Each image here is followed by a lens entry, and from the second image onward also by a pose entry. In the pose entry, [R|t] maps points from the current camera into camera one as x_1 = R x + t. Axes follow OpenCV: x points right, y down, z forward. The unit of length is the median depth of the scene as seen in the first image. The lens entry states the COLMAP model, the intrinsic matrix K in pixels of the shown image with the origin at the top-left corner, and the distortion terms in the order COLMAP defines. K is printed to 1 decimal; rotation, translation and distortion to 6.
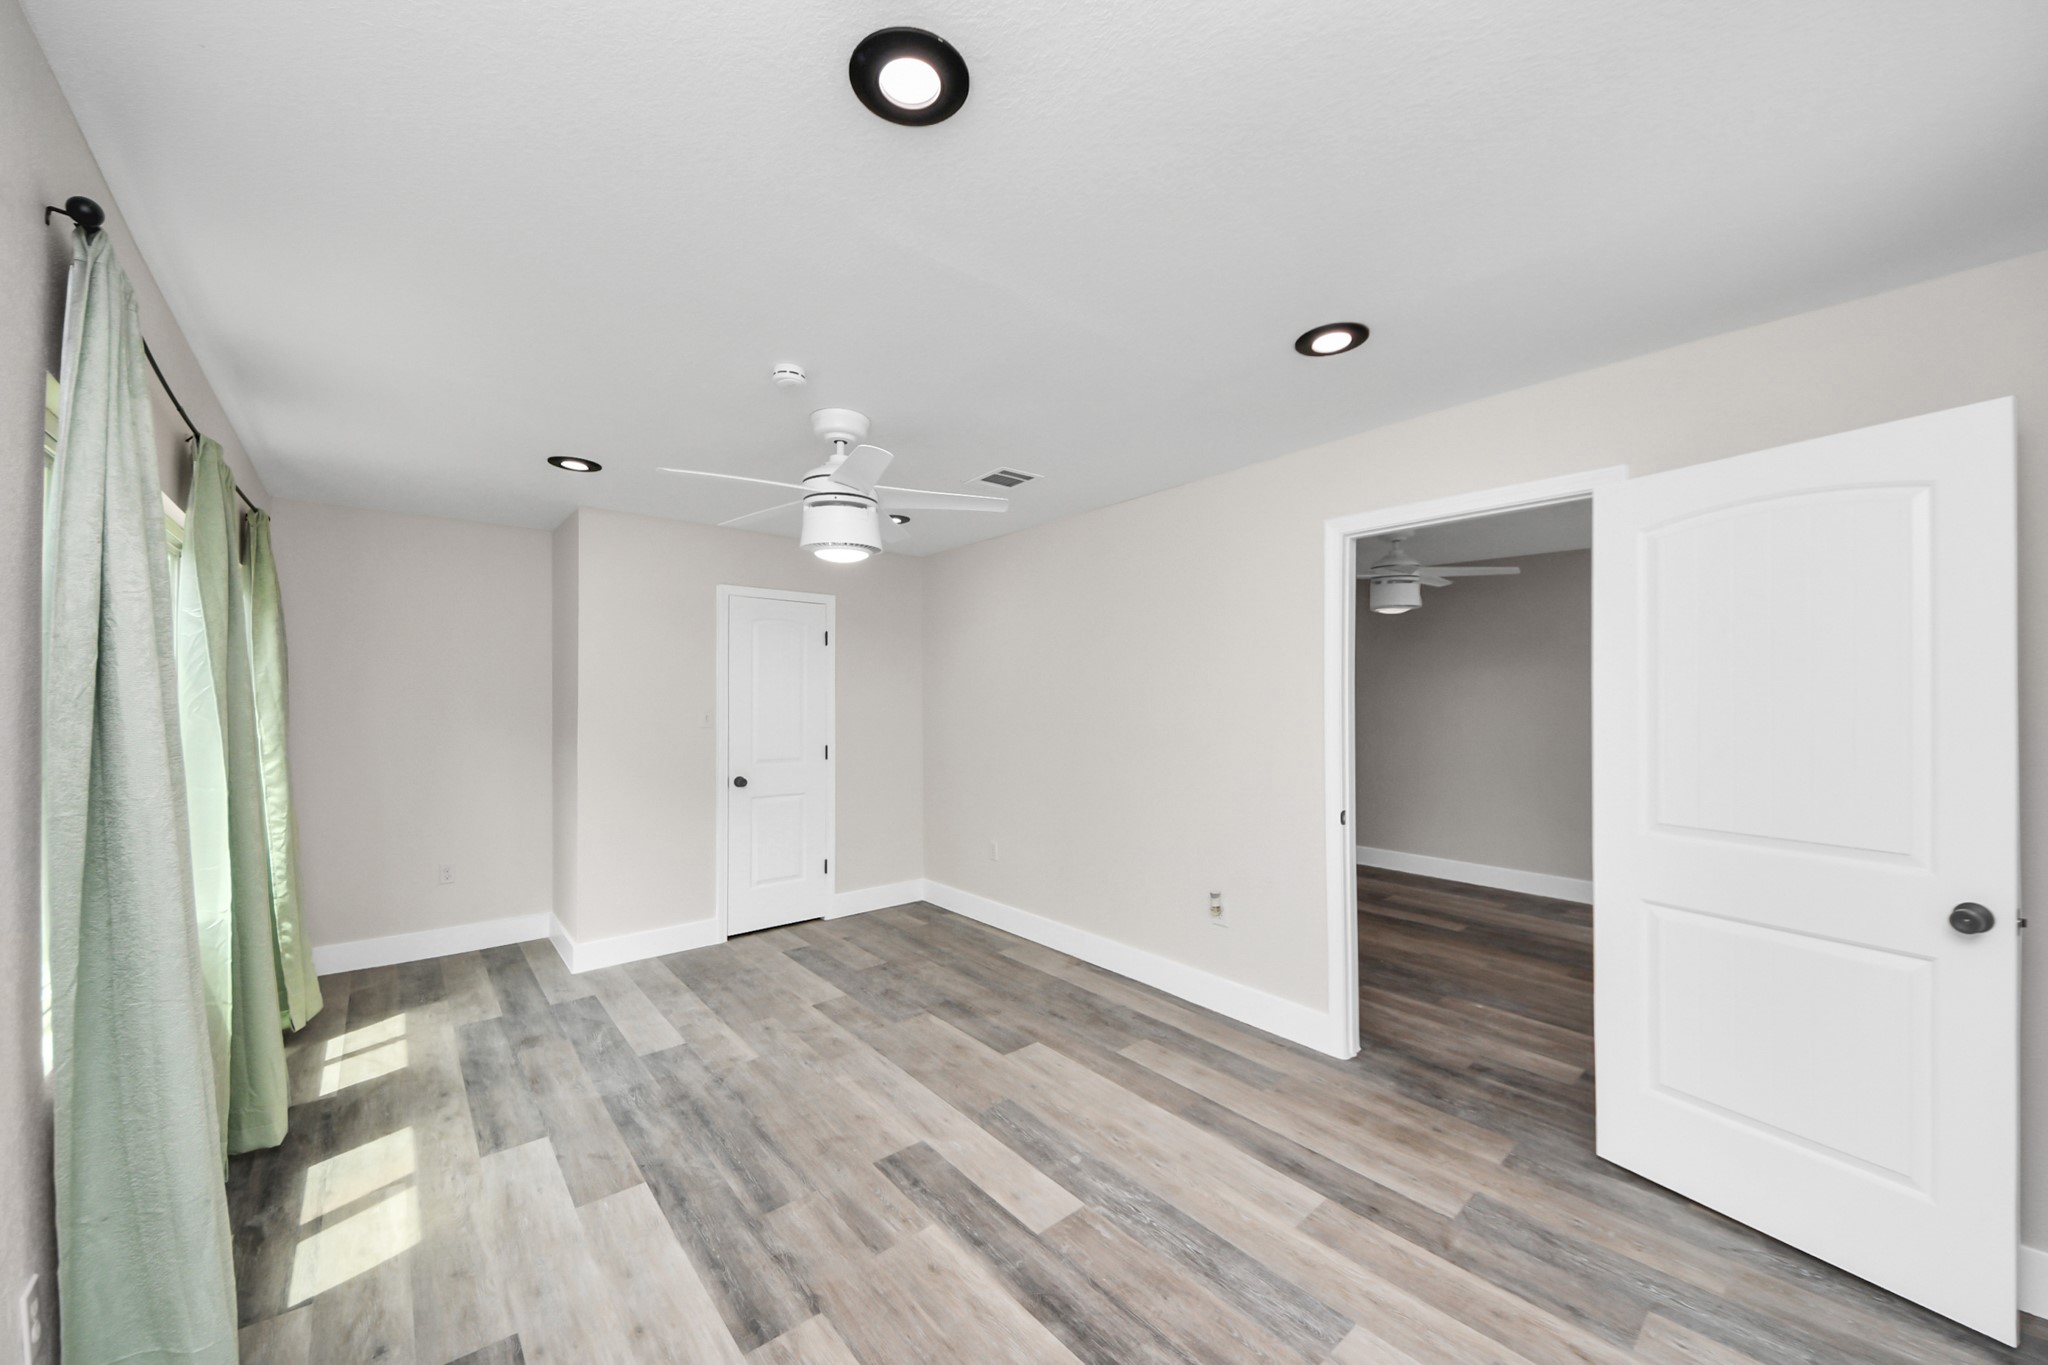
lens RADIAL K [[731.8, 0, 1012.8], [0, 731.8, 690.8], [0, 0, 1]] dist [0.037134, -0.022626]
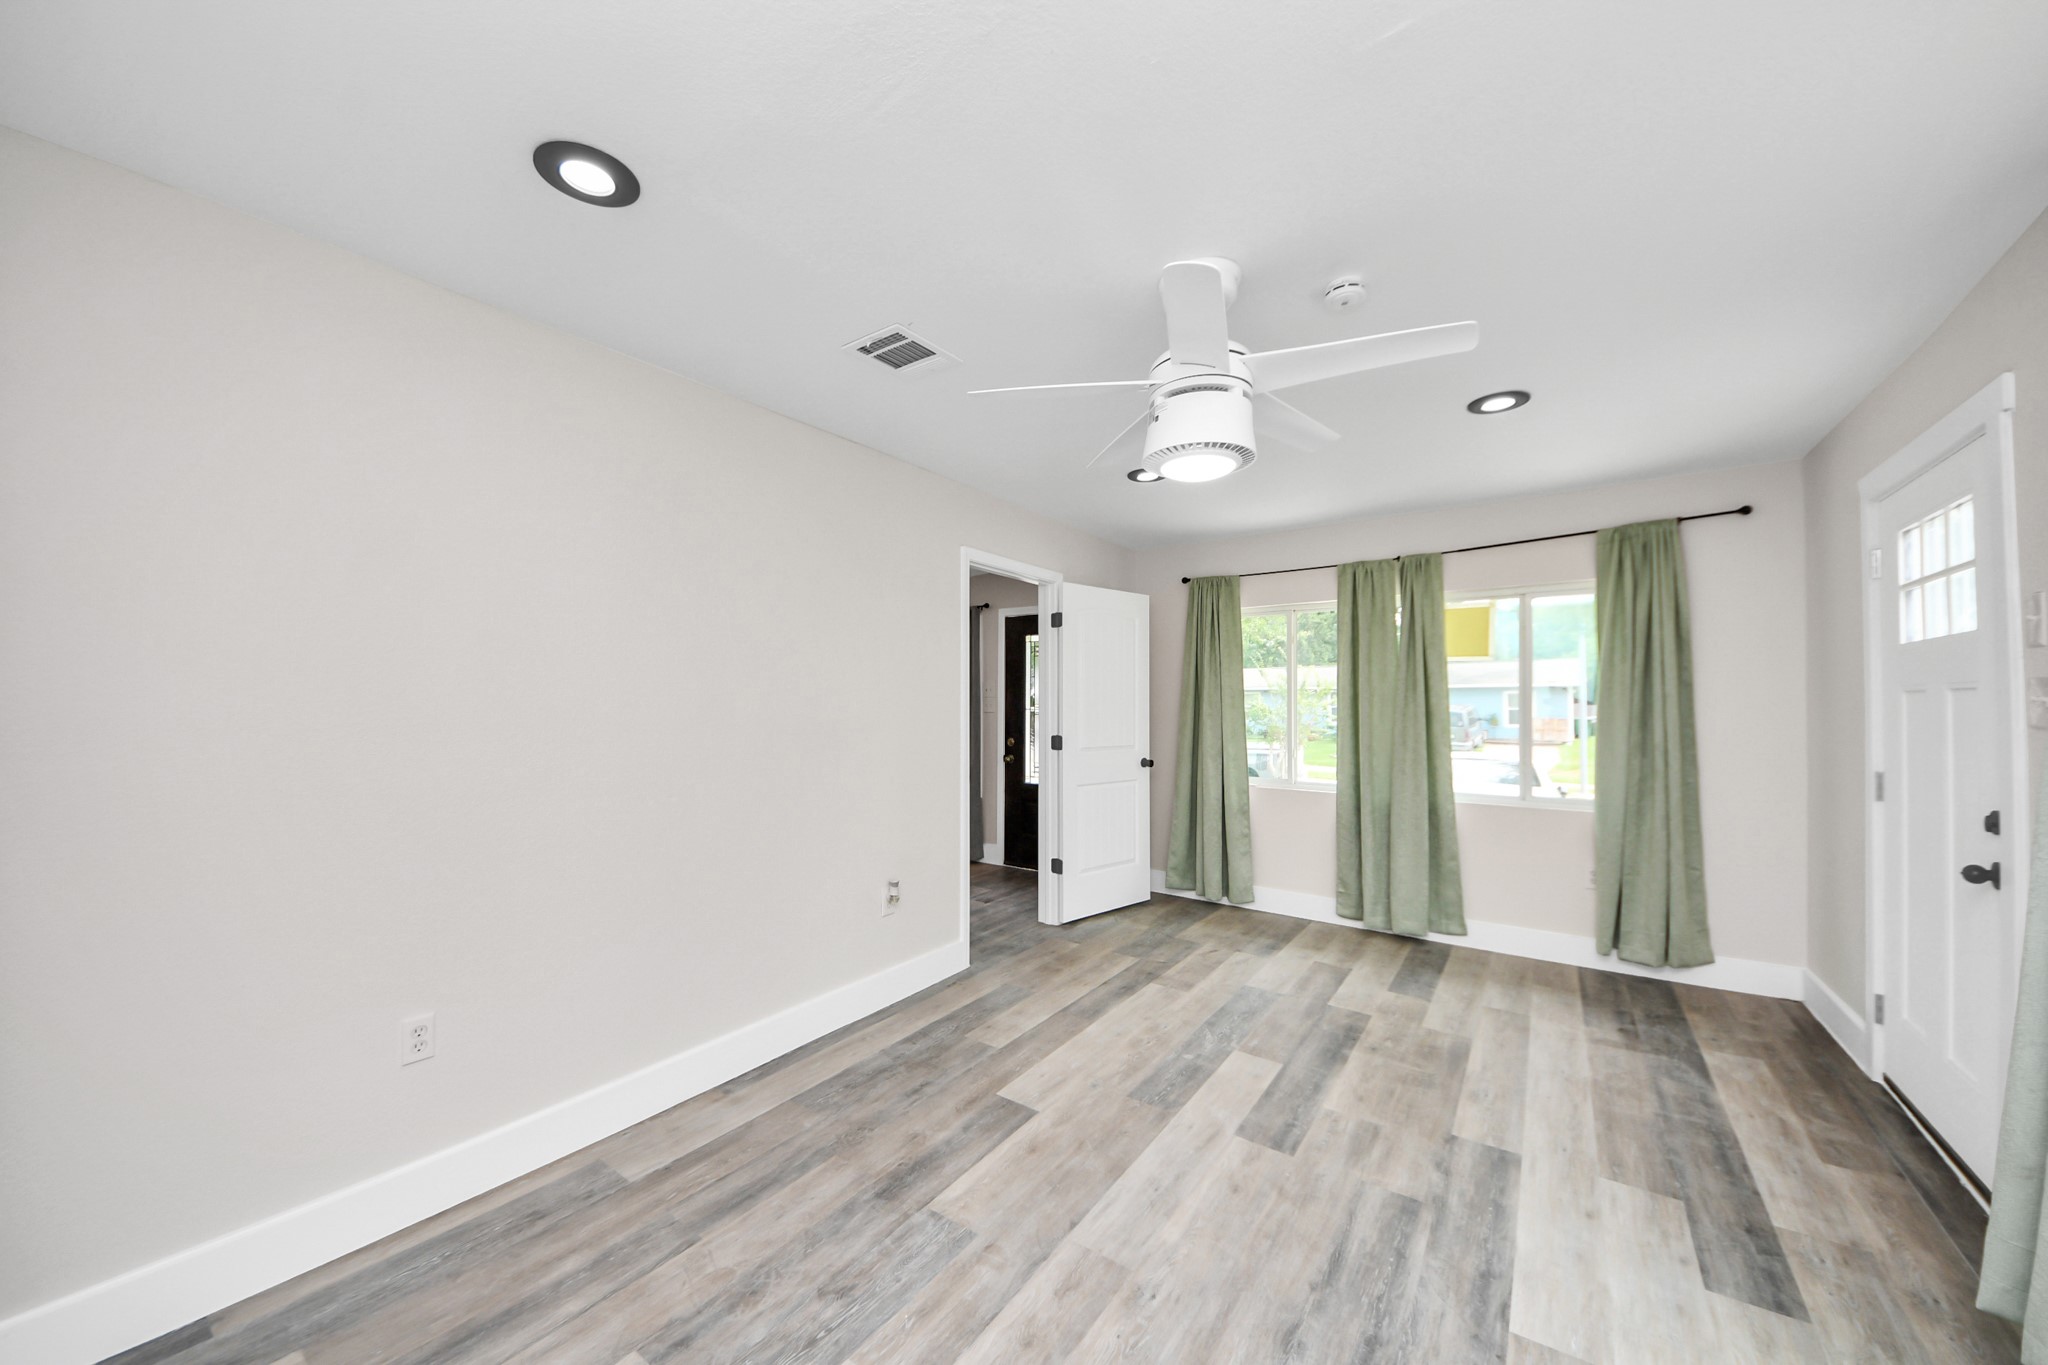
lens RADIAL K [[731.8, 0, 1012.8], [0, 731.8, 690.8], [0, 0, 1]] dist [0.037134, -0.022626]
pose [[-0.232749, 0.006144, 0.972517, -1.011617], [-0.012227, 0.999883, -0.009243, 0.038754], [-0.972460, -0.014042, -0.232647, 1.528806]]
